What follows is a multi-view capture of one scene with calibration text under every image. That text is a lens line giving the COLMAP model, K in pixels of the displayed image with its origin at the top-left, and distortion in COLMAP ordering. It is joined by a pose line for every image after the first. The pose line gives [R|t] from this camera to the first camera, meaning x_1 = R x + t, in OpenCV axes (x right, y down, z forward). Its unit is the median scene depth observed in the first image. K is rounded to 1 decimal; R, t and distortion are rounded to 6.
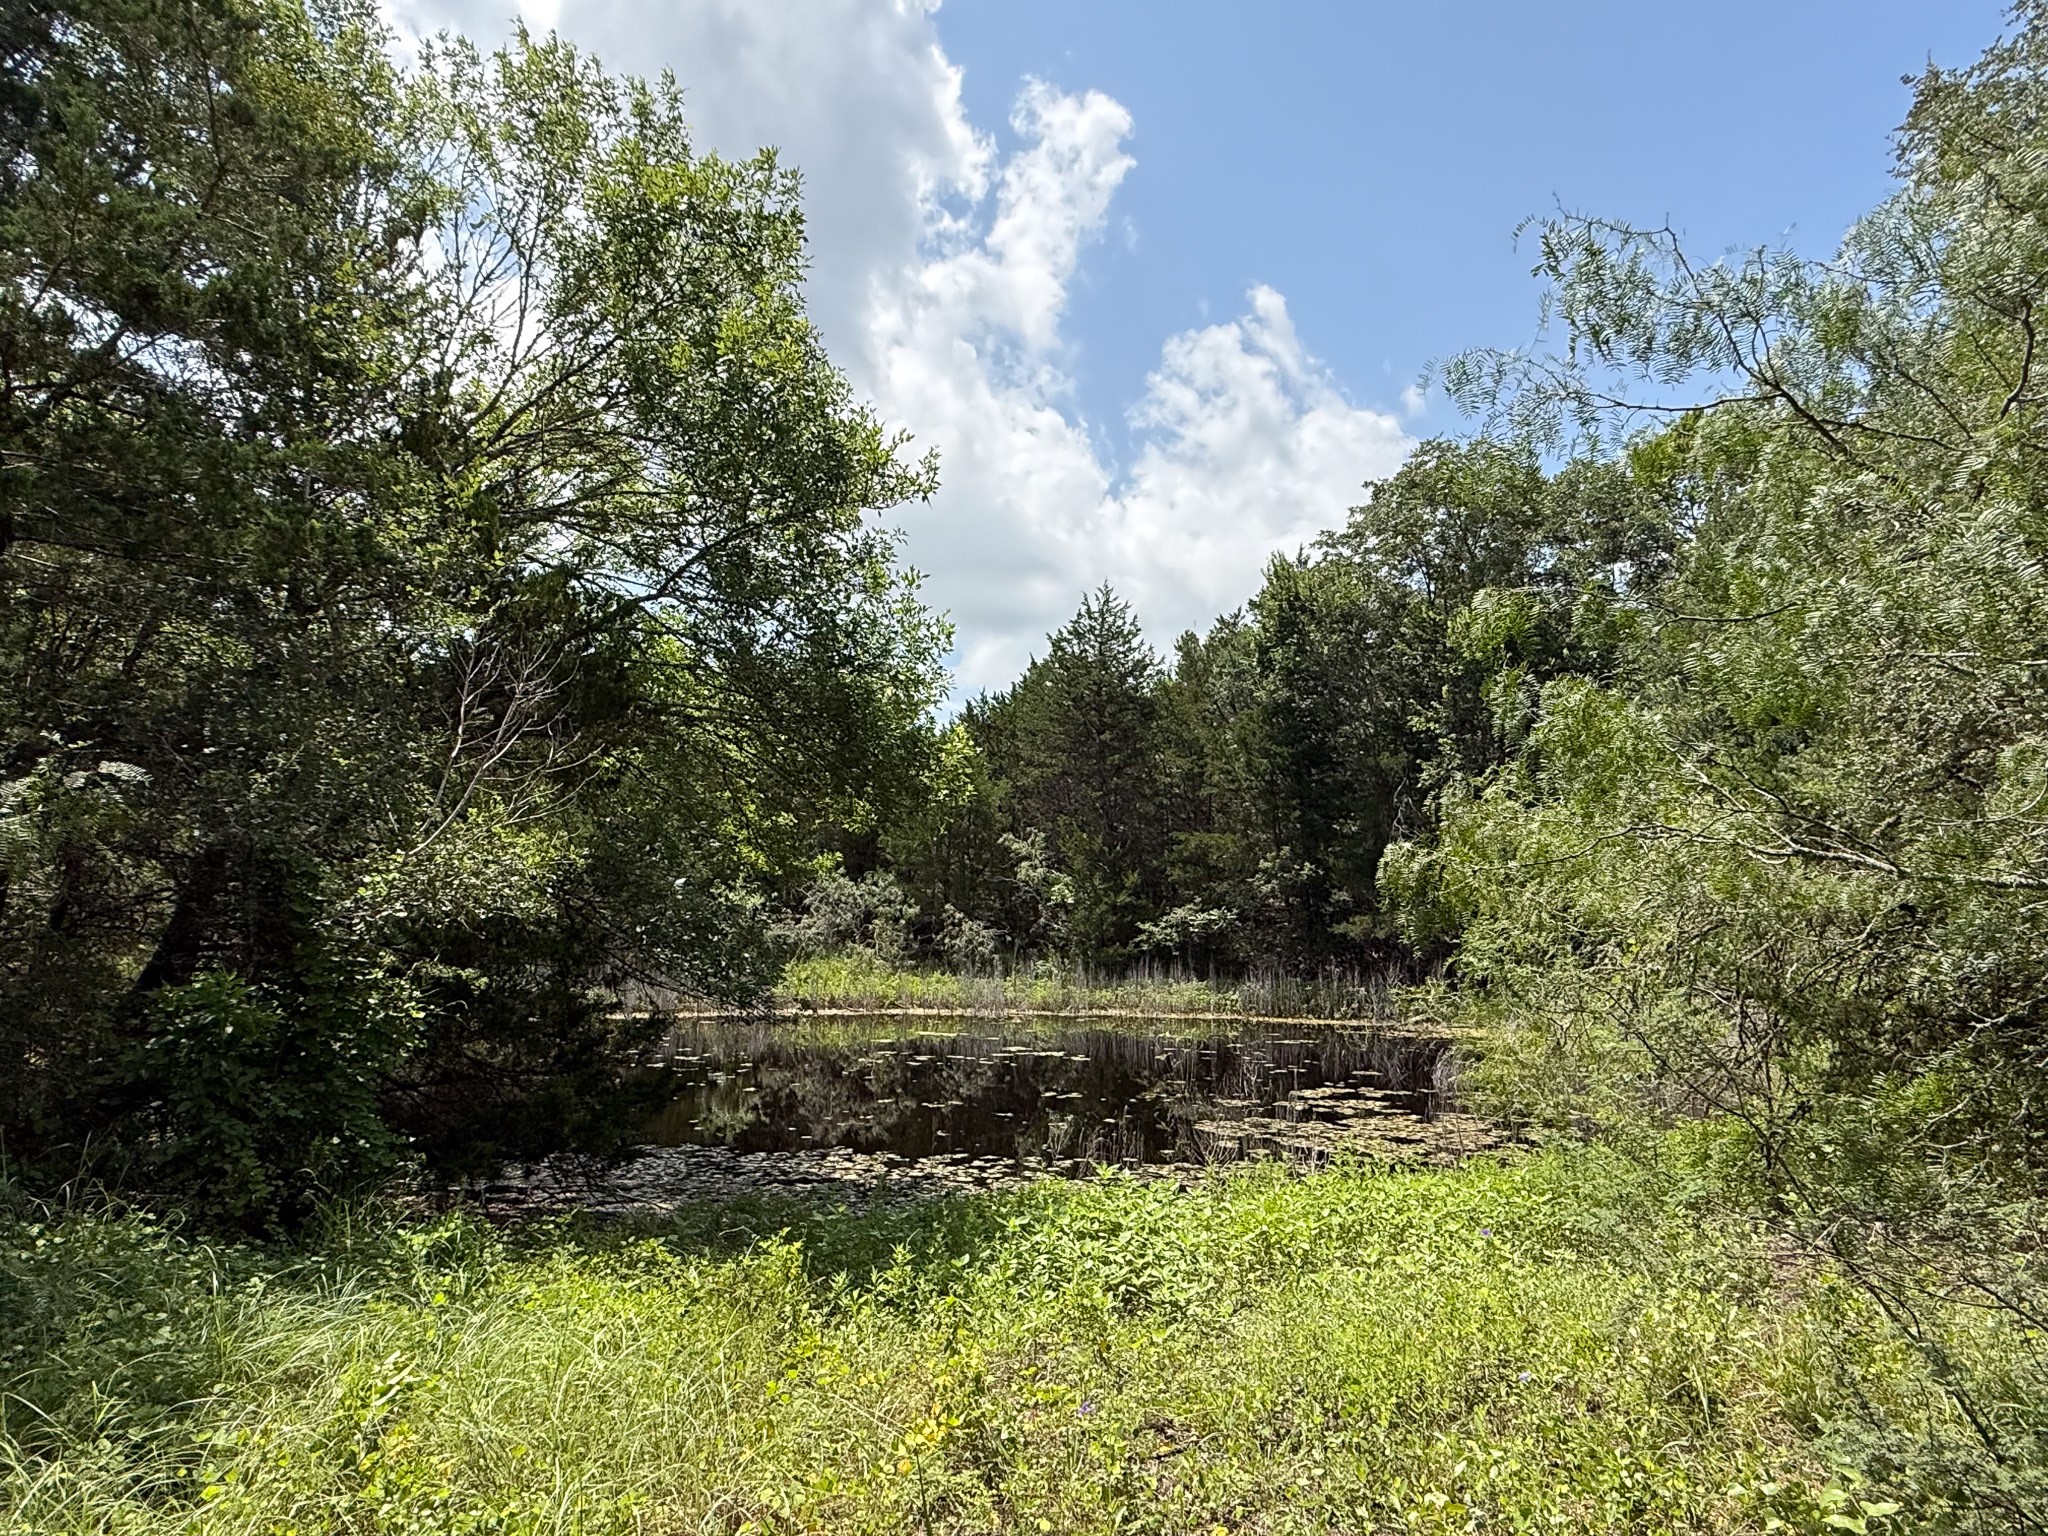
lens RADIAL K [[1196.3, 0, 1026.4], [0, 1196.3, 767.9], [0, 0, 1]] dist [-0.007788, -0.000653]
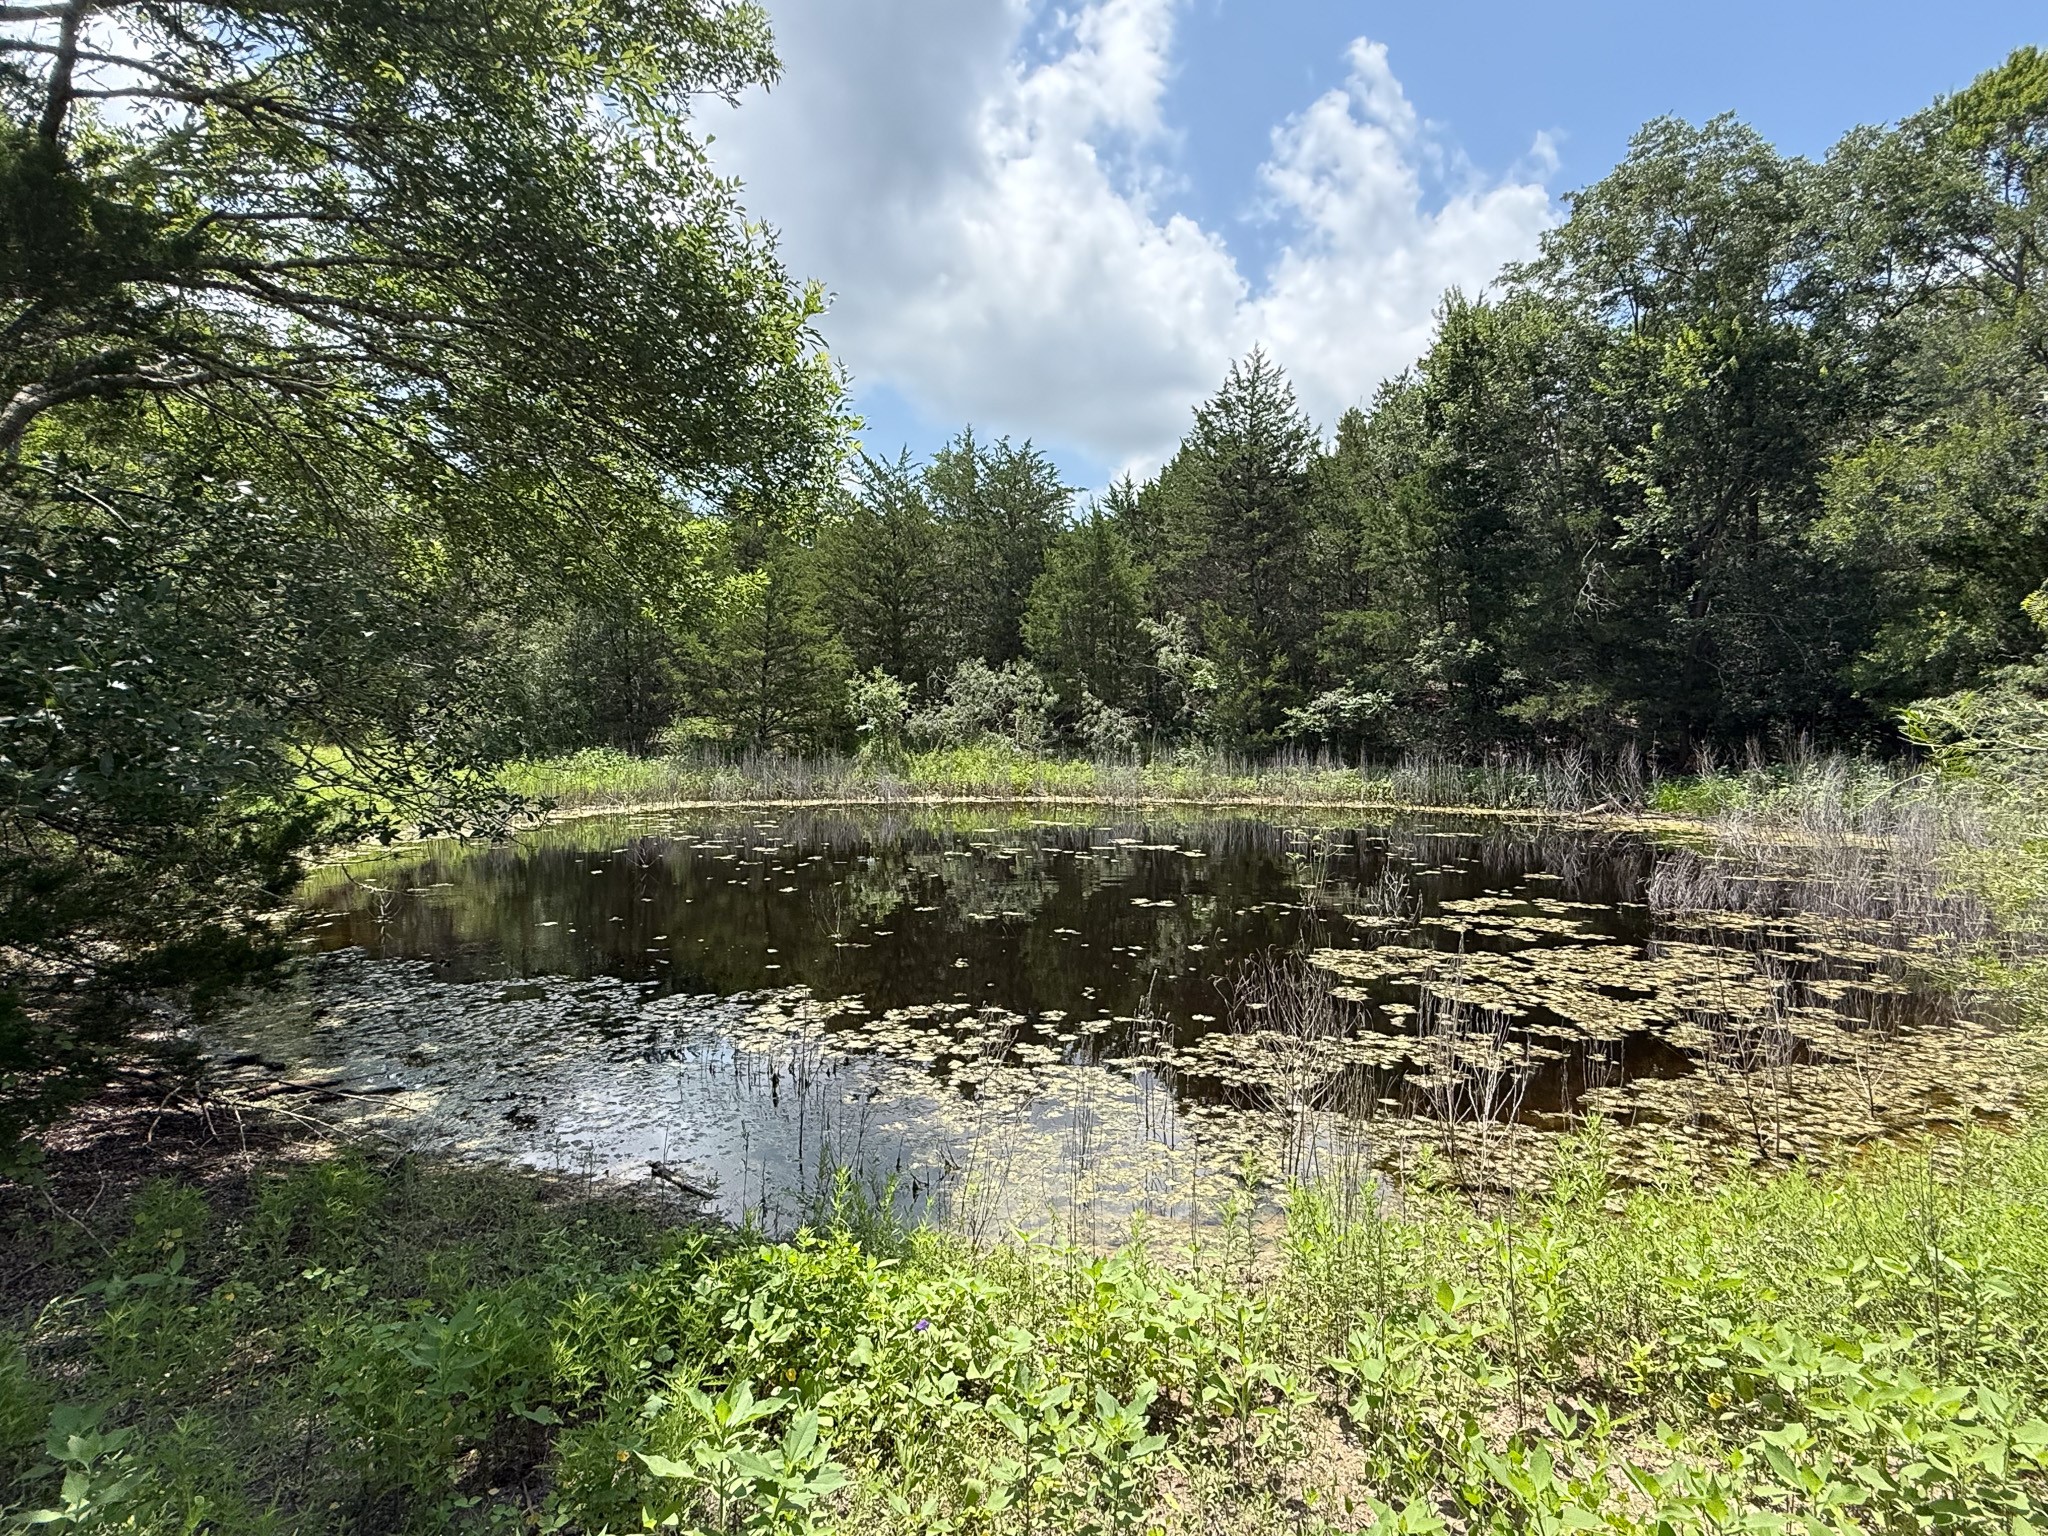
lens RADIAL K [[1068.7, 0, 1020.2], [0, 1068.7, 766.1], [0, 0, 1]] dist [-0.000145, 0.001709]
pose [[0.985843, -0.002990, -0.167645, 0.028036], [0.031658, 0.985176, 0.168599, 0.024433], [0.164656, -0.171520, 0.971324, 0.128796]]
